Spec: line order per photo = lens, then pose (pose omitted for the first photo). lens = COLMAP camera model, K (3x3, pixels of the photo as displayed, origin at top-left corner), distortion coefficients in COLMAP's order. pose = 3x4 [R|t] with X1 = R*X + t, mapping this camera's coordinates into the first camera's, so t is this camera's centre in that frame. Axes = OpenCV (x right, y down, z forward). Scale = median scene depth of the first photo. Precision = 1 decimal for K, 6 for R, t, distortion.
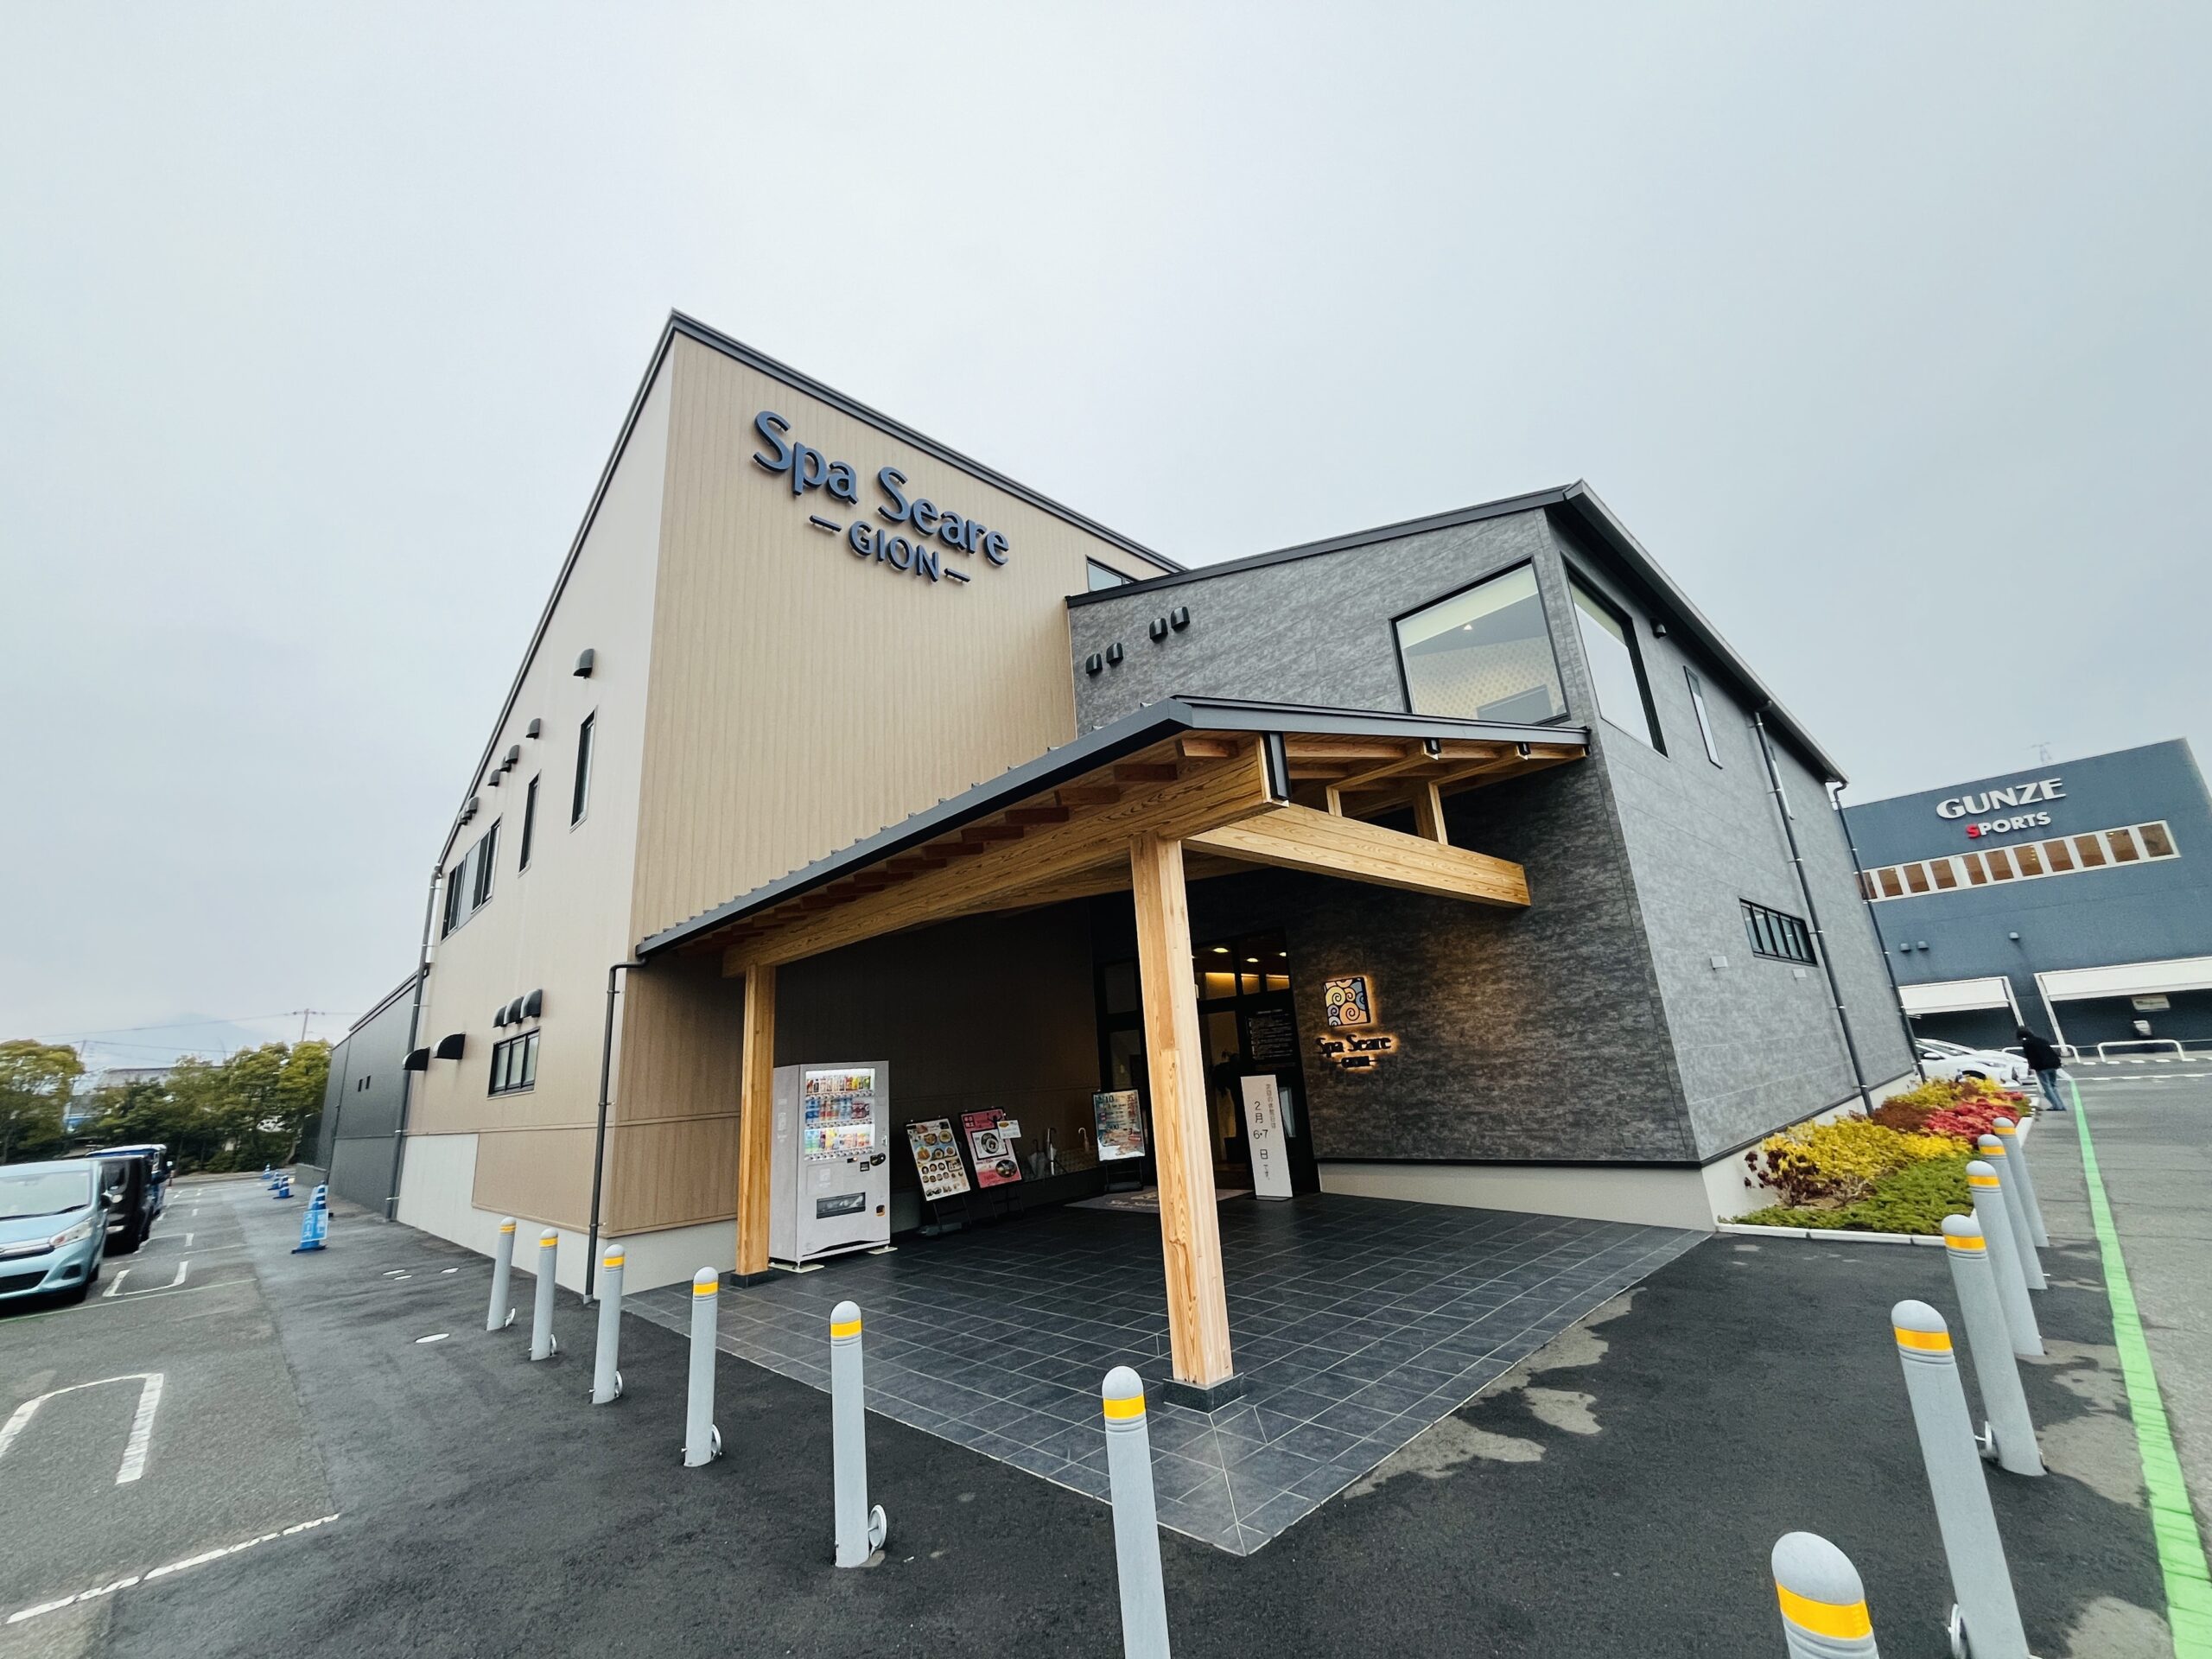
lens RADIAL K [[885.8, 0, 1101.9], [0, 885.8, 829.7], [0, 0, 1]] dist [-0.000306, -0.000018]
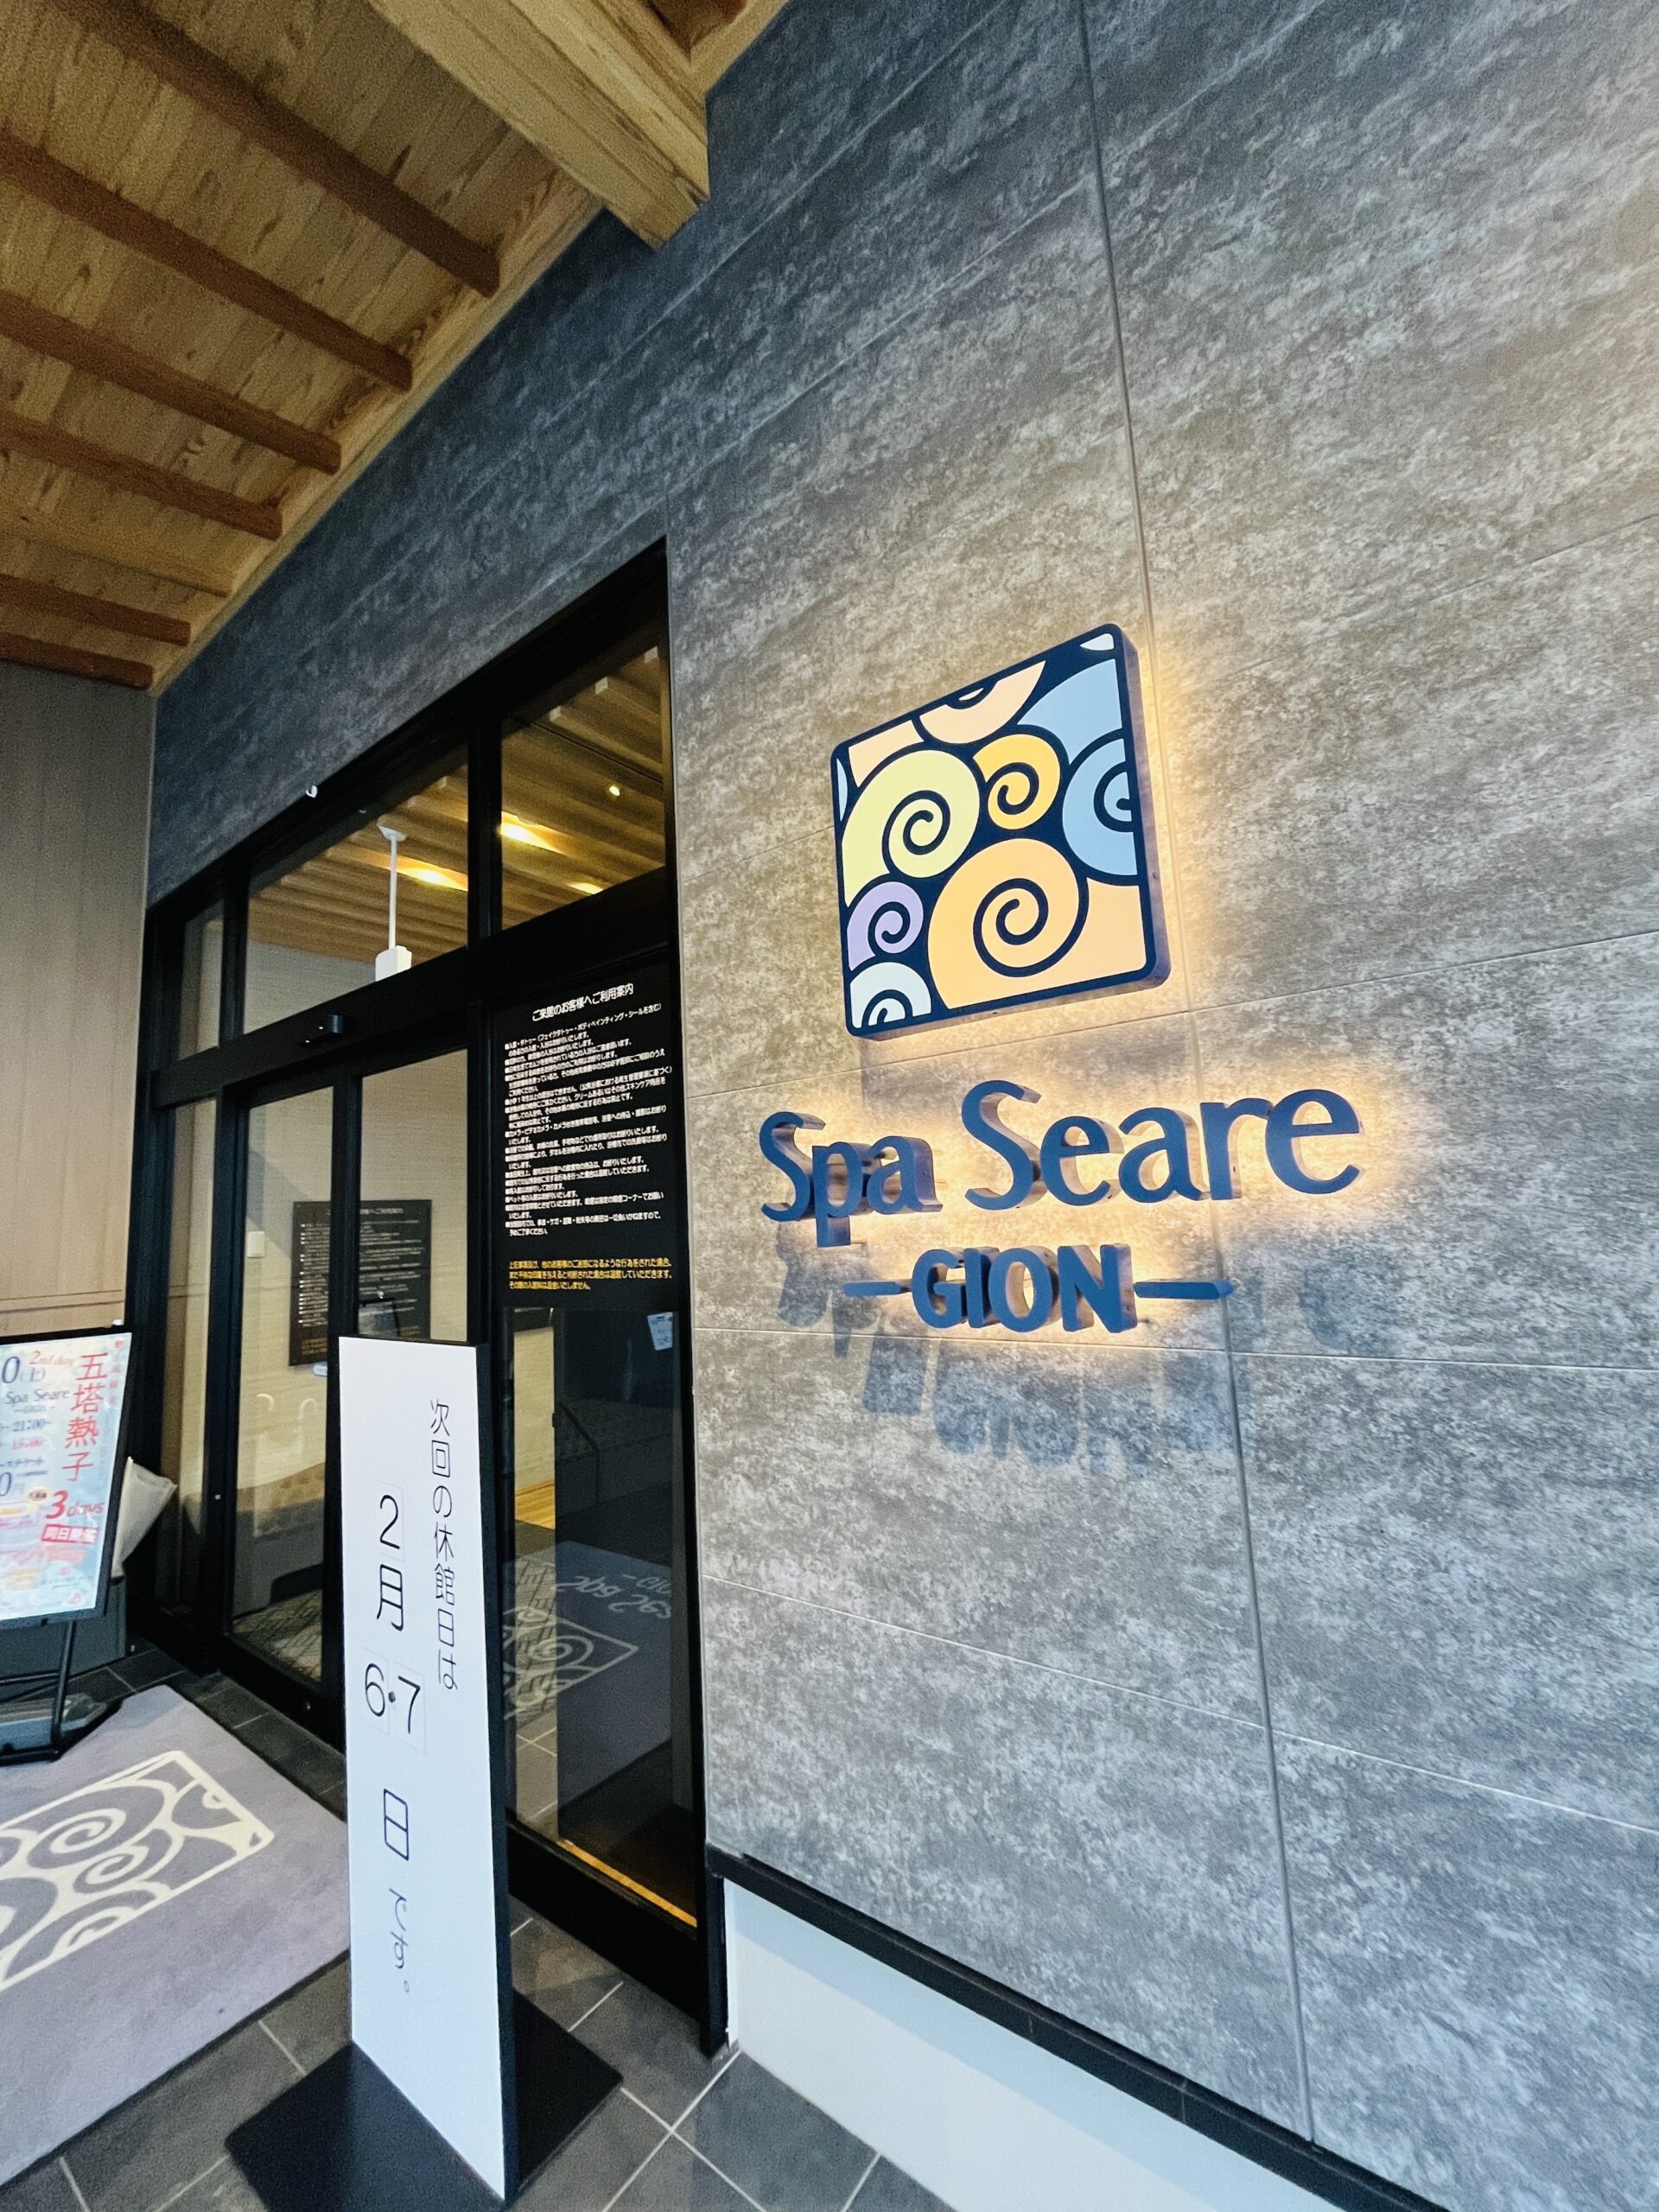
lens RADIAL K [[885.8, 0, 832.4], [0, 885.8, 1105.4], [0, 0, 1]] dist [-0.000306, -0.000018]
pose [[0.986765, 0.040073, 0.157129, 0.236965], [-0.061404, 0.989166, 0.133341, 0.219220], [-0.150083, -0.141225, 0.978535, 0.877155]]
